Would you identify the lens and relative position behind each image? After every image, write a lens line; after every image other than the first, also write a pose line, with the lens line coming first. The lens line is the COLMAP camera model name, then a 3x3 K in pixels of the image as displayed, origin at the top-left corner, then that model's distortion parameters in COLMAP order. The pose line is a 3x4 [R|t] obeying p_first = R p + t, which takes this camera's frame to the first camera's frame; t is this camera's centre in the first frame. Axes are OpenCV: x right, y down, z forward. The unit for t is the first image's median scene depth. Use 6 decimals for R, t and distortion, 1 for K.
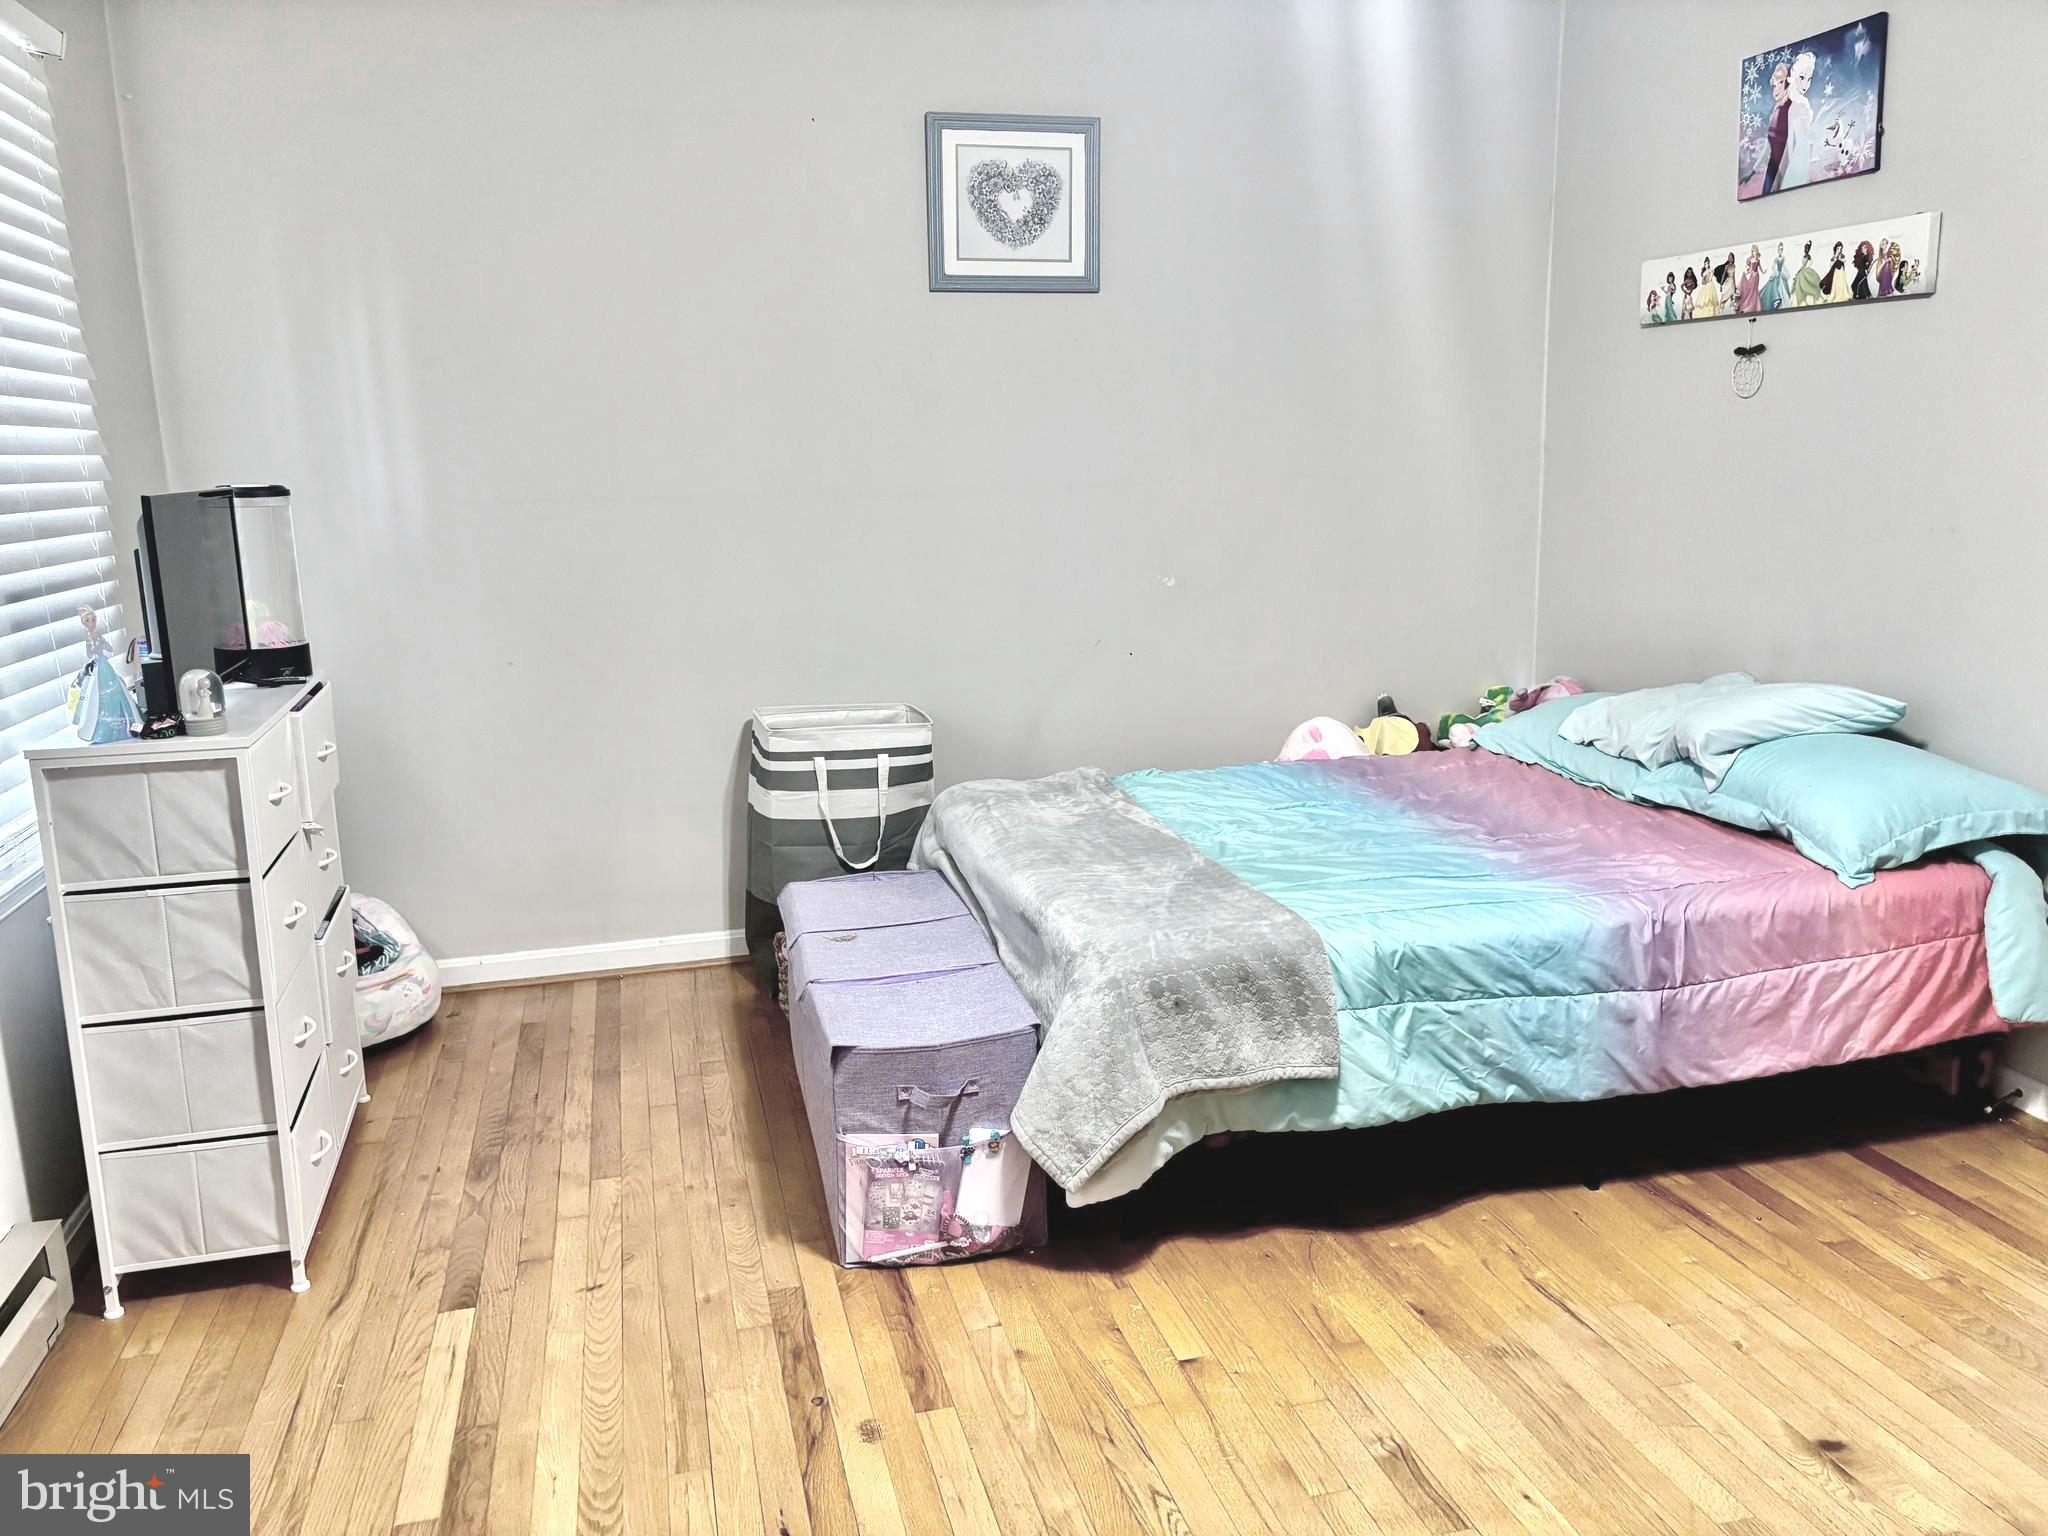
lens RADIAL K [[1555.1, 0, 1019.8], [0, 1555.1, 757.0], [0, 0, 1]] dist [0.047412, -0.051685]
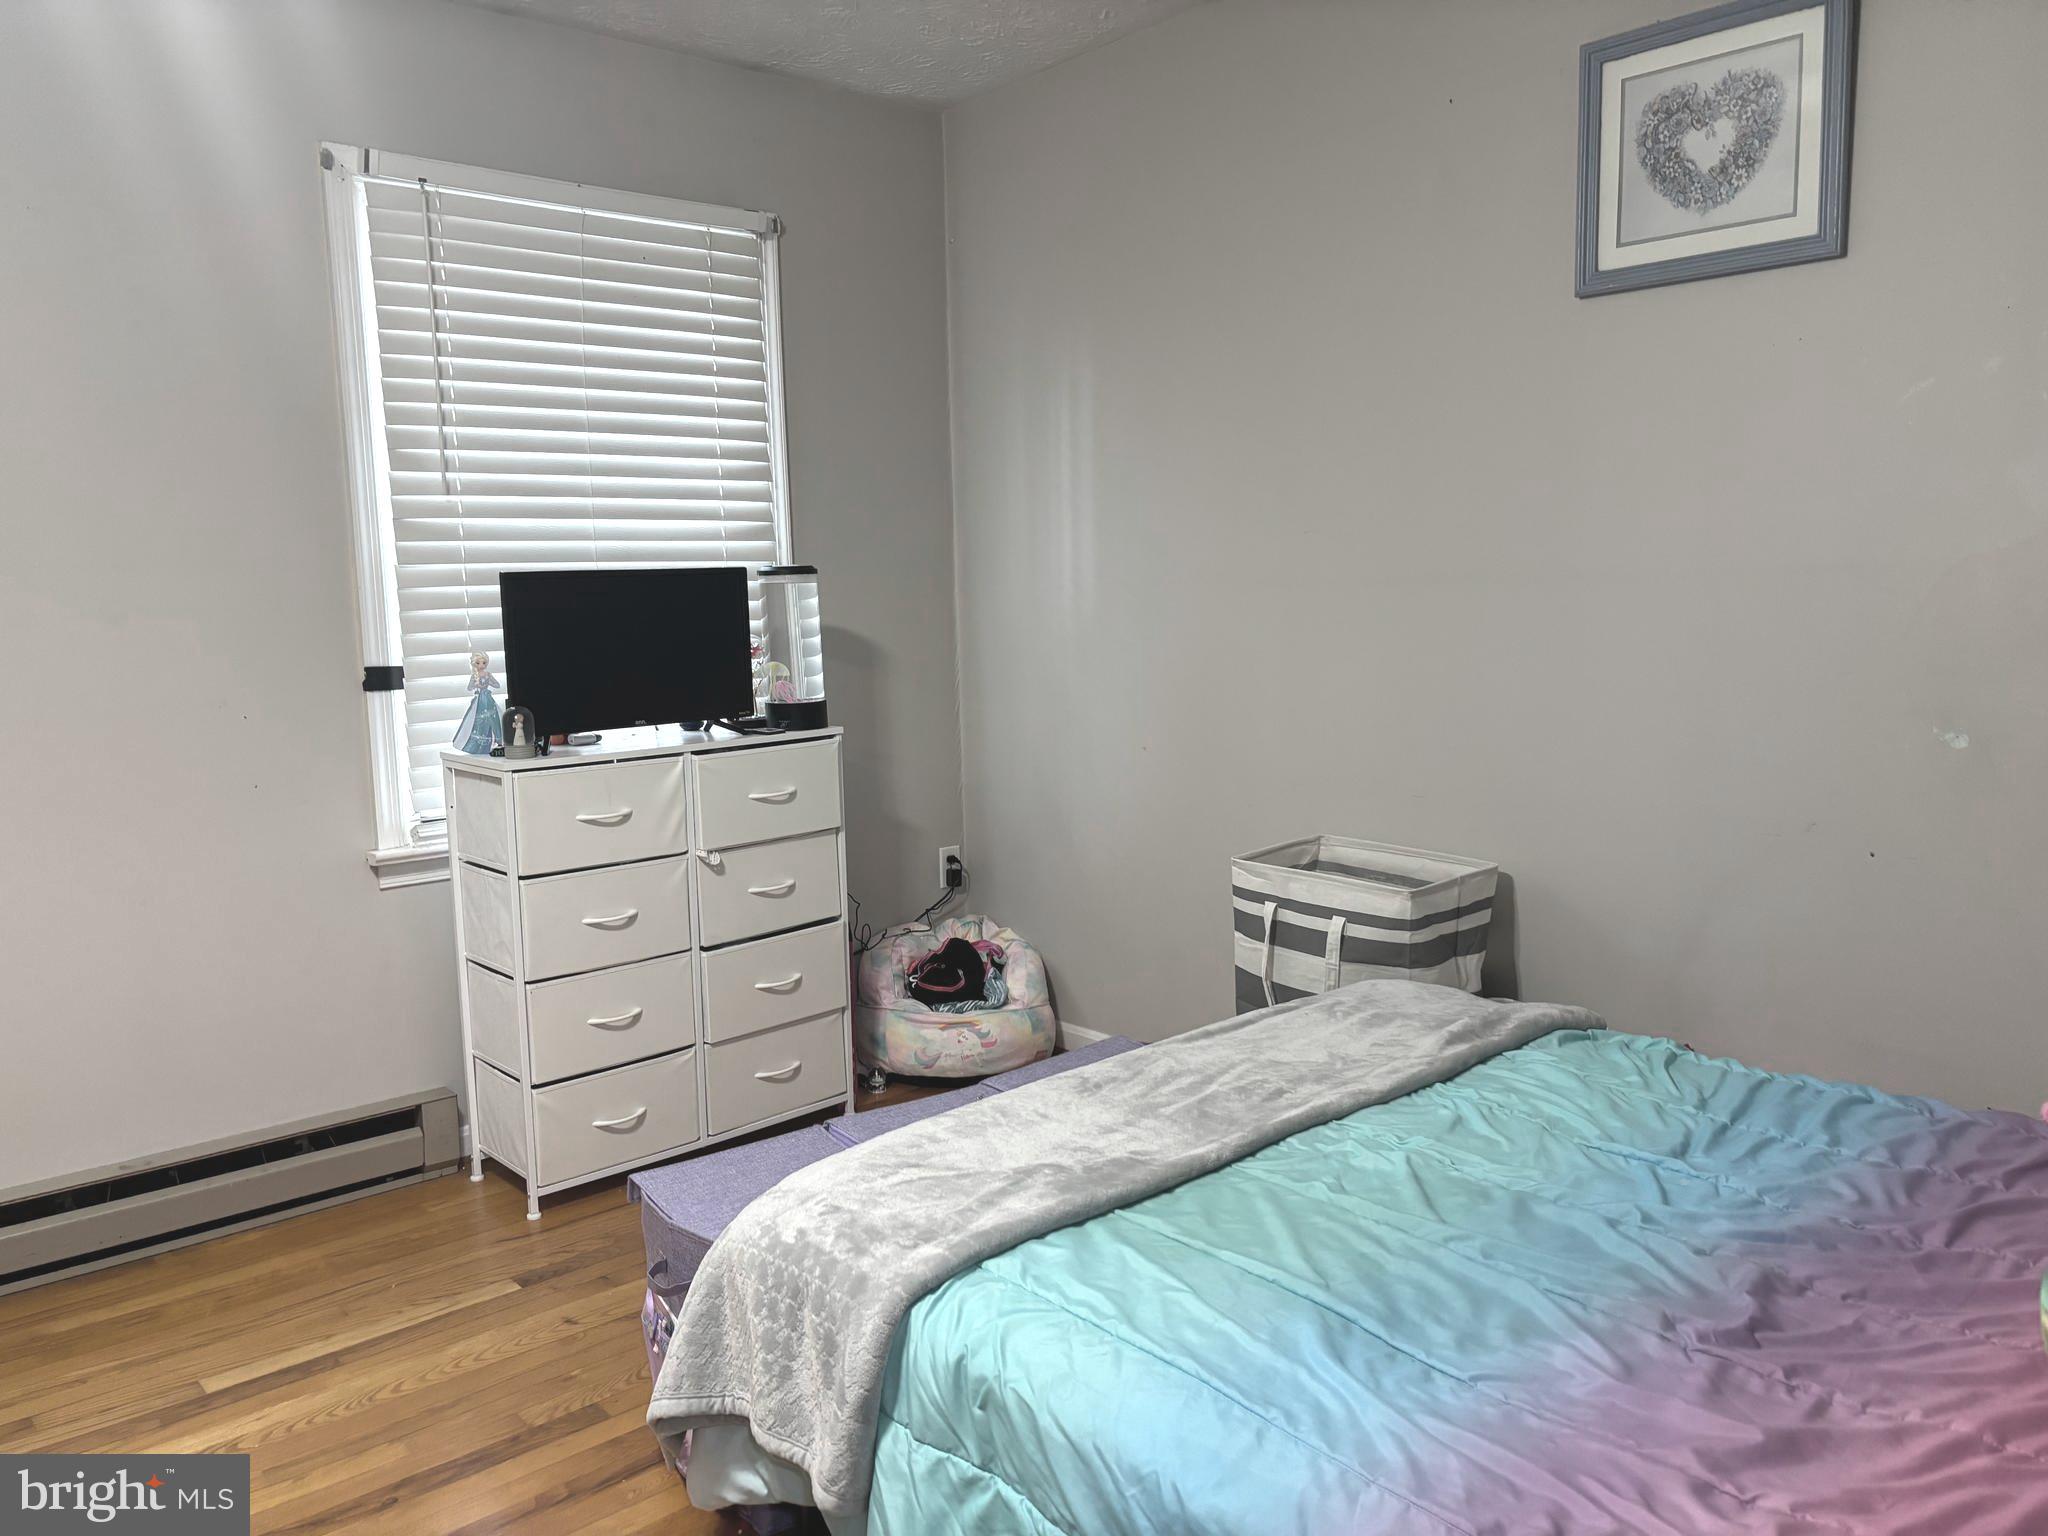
lens RADIAL K [[1555.1, 0, 1021.9], [0, 1555.1, 773.7], [0, 0, 1]] dist [0.047412, -0.051685]
pose [[0.454524, 0.128955, -0.881350, 0.485586], [-0.158129, 0.985430, 0.062634, -0.090413], [0.876586, 0.110899, 0.468293, 0.472988]]
